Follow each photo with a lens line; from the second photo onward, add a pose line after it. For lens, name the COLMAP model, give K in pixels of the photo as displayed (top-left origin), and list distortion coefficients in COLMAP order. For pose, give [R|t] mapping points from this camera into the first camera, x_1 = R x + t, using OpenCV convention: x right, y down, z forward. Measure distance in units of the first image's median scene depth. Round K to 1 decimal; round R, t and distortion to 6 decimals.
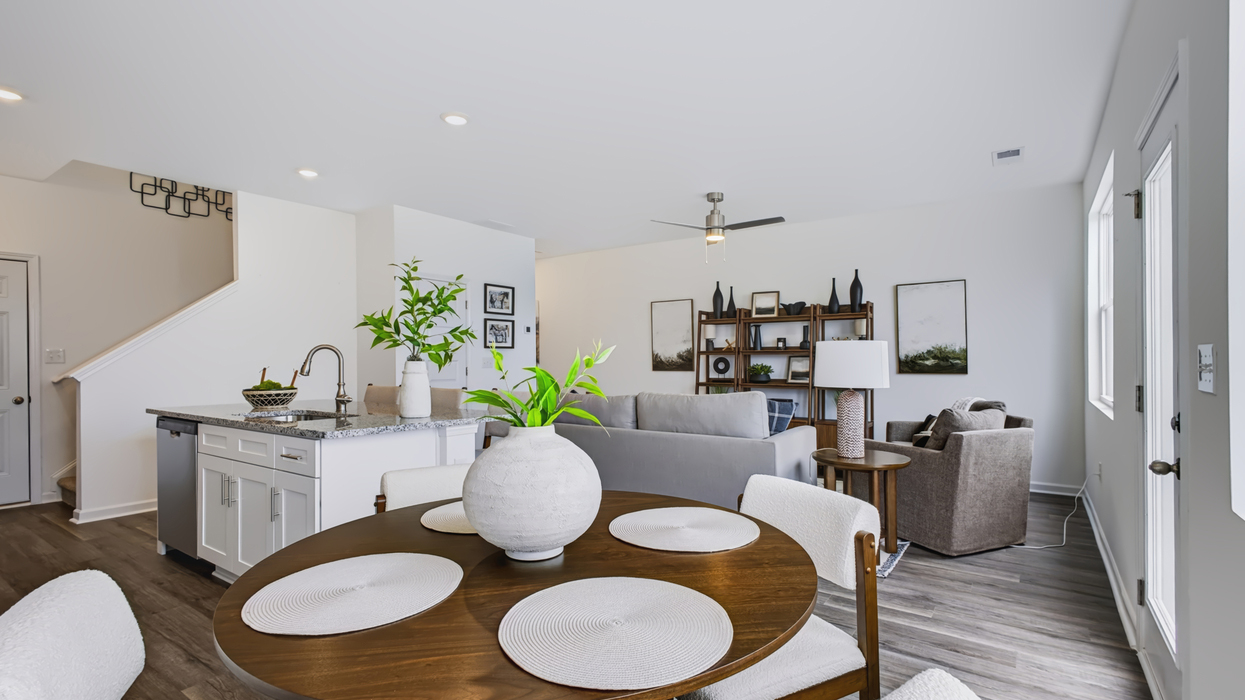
lens RADIAL K [[578.4, 0, 613.6], [0, 578.4, 353.9], [0, 0, 1]] dist [0.007972, 0.000448]
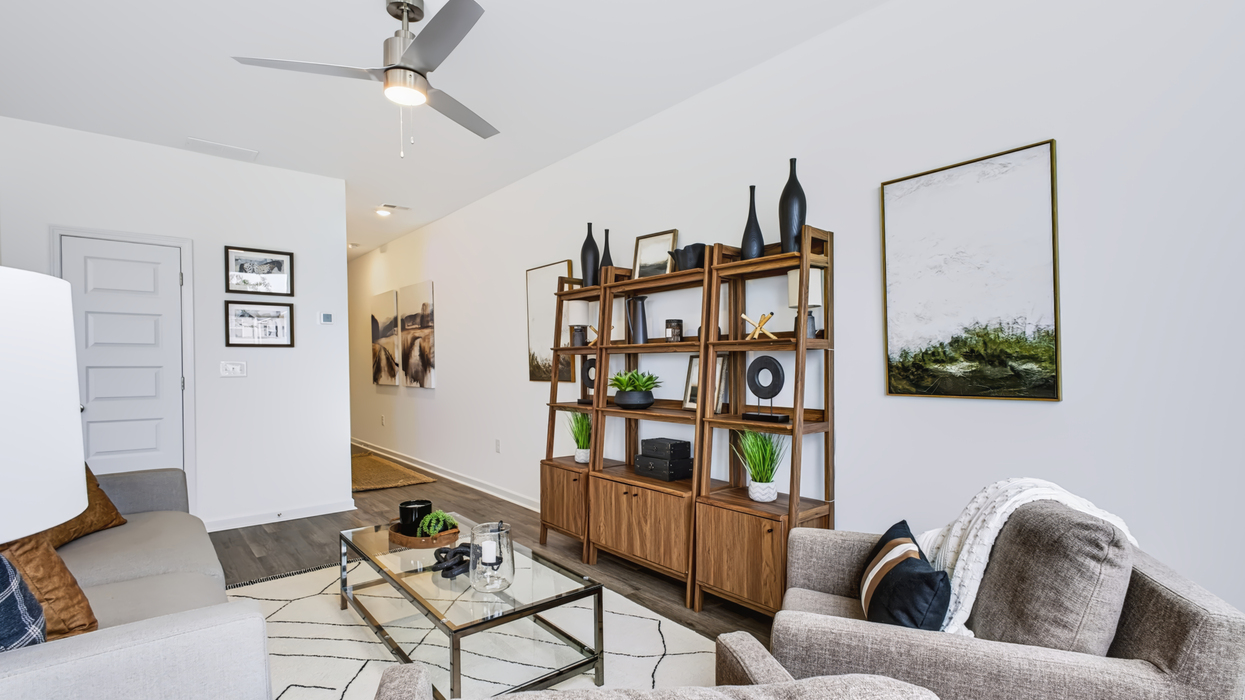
lens RADIAL K [[578.4, 0, 621.9], [0, 578.4, 357.8], [0, 0, 1]] dist [0.007972, 0.000448]
pose [[0.970354, -0.007323, -0.241575, 0.389794], [0.008138, 0.999964, 0.002373, 0.004475], [0.241549, -0.004269, 0.970379, 0.525717]]
